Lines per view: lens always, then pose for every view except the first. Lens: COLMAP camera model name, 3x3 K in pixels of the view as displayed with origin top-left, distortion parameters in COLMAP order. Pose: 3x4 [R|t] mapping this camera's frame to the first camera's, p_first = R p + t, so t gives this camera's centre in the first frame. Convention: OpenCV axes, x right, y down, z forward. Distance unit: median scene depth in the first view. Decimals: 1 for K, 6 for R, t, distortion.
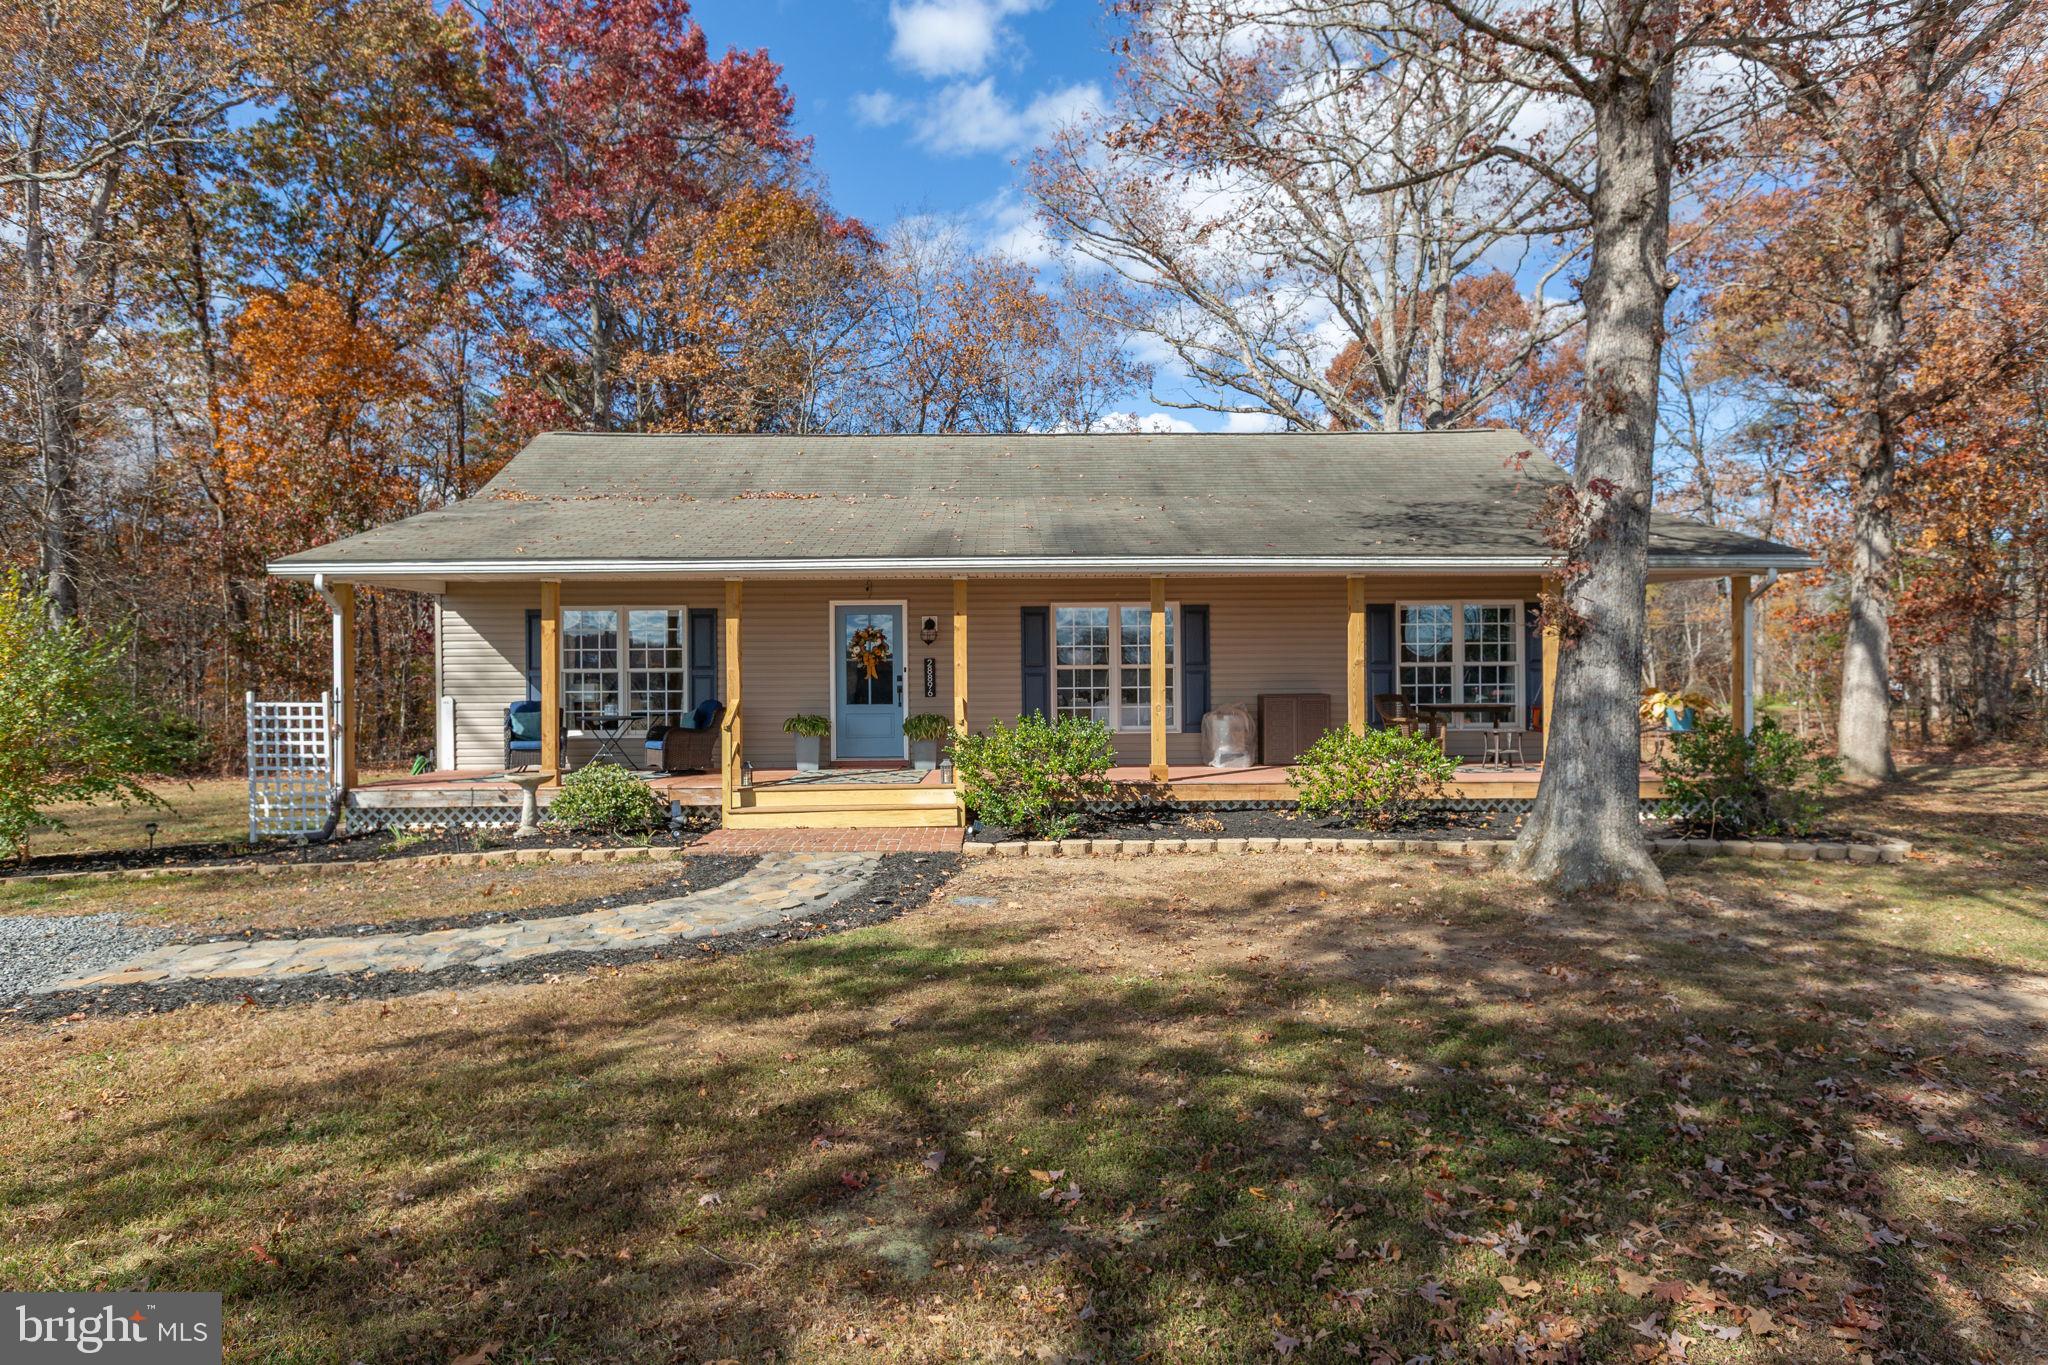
lens RADIAL K [[1059.0, 0, 1021.7], [0, 1059.0, 685.9], [0, 0, 1]] dist [-0.003538, -0.000373]
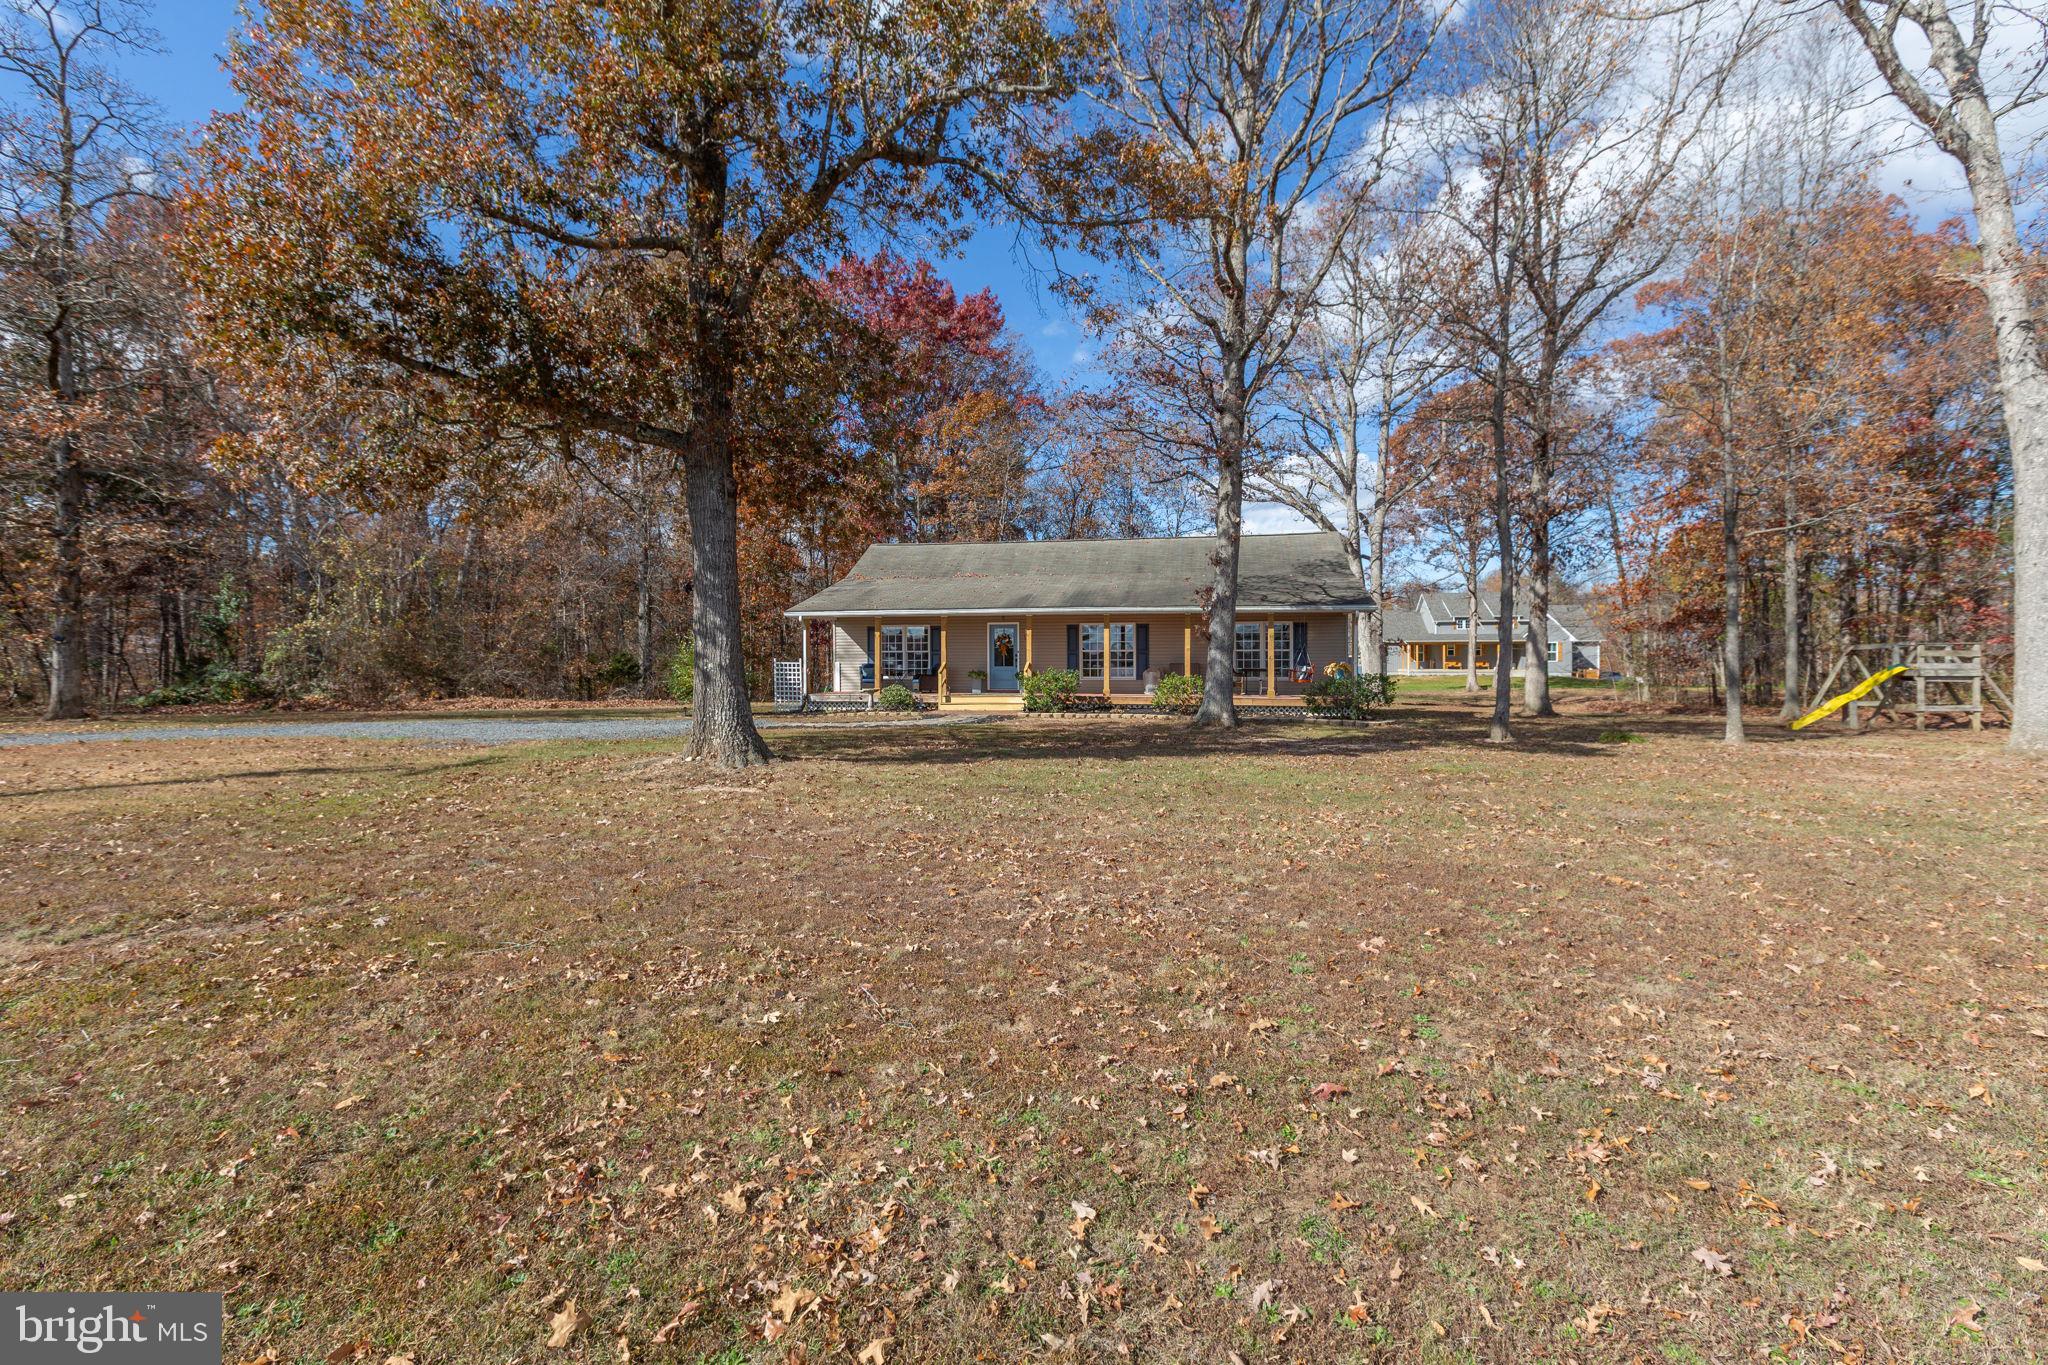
lens RADIAL K [[920.4, 0, 1034.3], [0, 920.4, 677.3], [0, 0, 1]] dist [0.000148, 0.000015]
pose [[0.973158, 0.010664, -0.229892, 0.430071], [-0.008979, 0.999925, 0.008372, 0.025724], [0.229964, -0.006083, 0.973180, -1.064889]]
